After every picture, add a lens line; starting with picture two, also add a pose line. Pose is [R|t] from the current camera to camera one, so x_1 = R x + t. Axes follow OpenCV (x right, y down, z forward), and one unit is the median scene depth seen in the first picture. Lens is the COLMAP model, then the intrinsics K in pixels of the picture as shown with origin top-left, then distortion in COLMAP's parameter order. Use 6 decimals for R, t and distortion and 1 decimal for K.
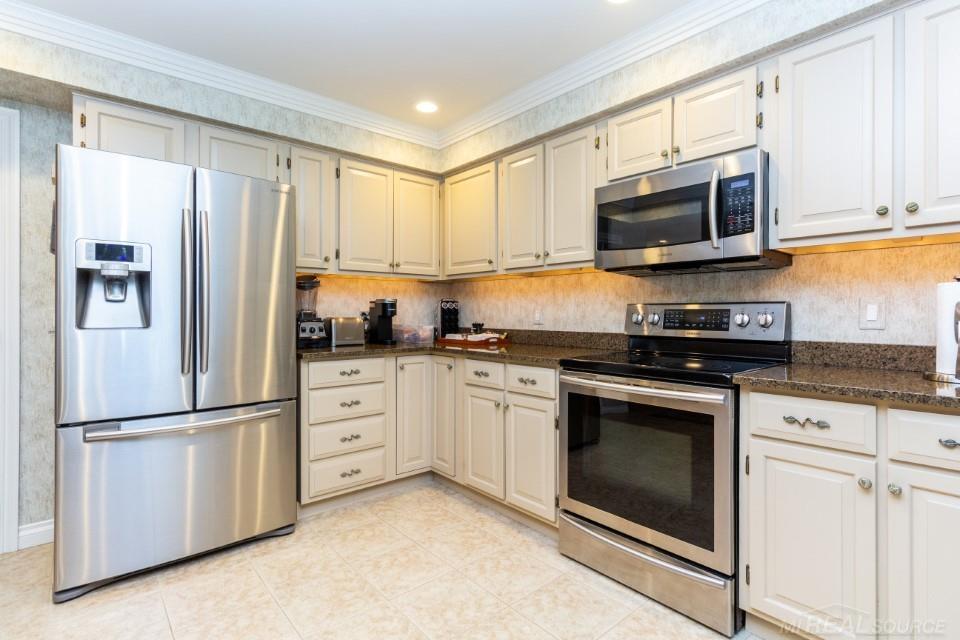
lens RADIAL K [[462.4, 0, 479.7], [0, 462.4, 320.9], [0, 0, 1]] dist [-0.005478, -0.000120]
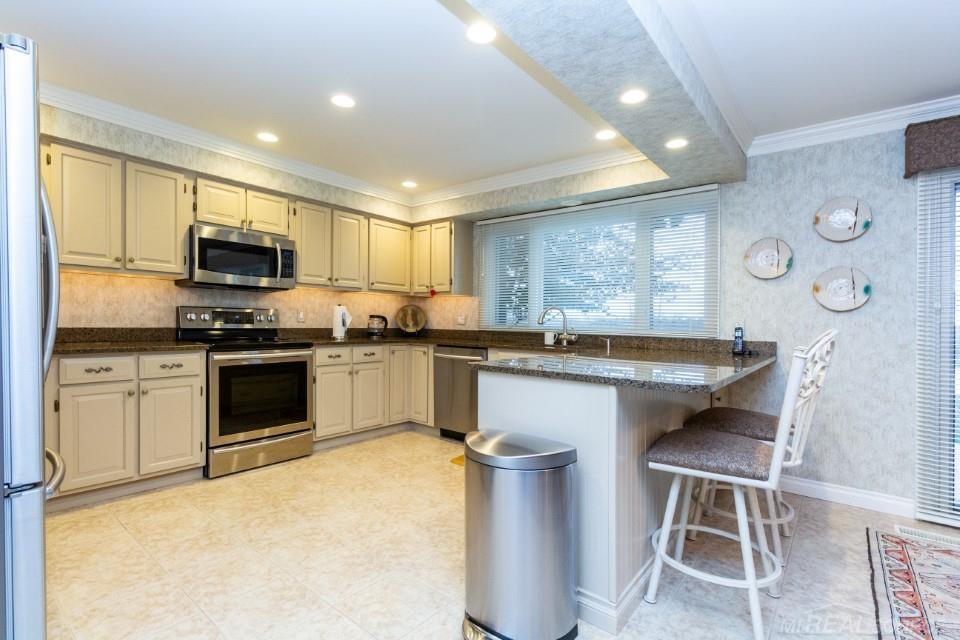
lens RADIAL K [[462.4, 0, 480.5], [0, 462.4, 319.6], [0, 0, 1]] dist [-0.005478, -0.000120]
pose [[-0.177525, -0.007700, 0.984086, -1.366589], [-0.006220, 0.999958, 0.006702, -0.012477], [-0.984097, -0.004931, -0.177566, 0.413648]]
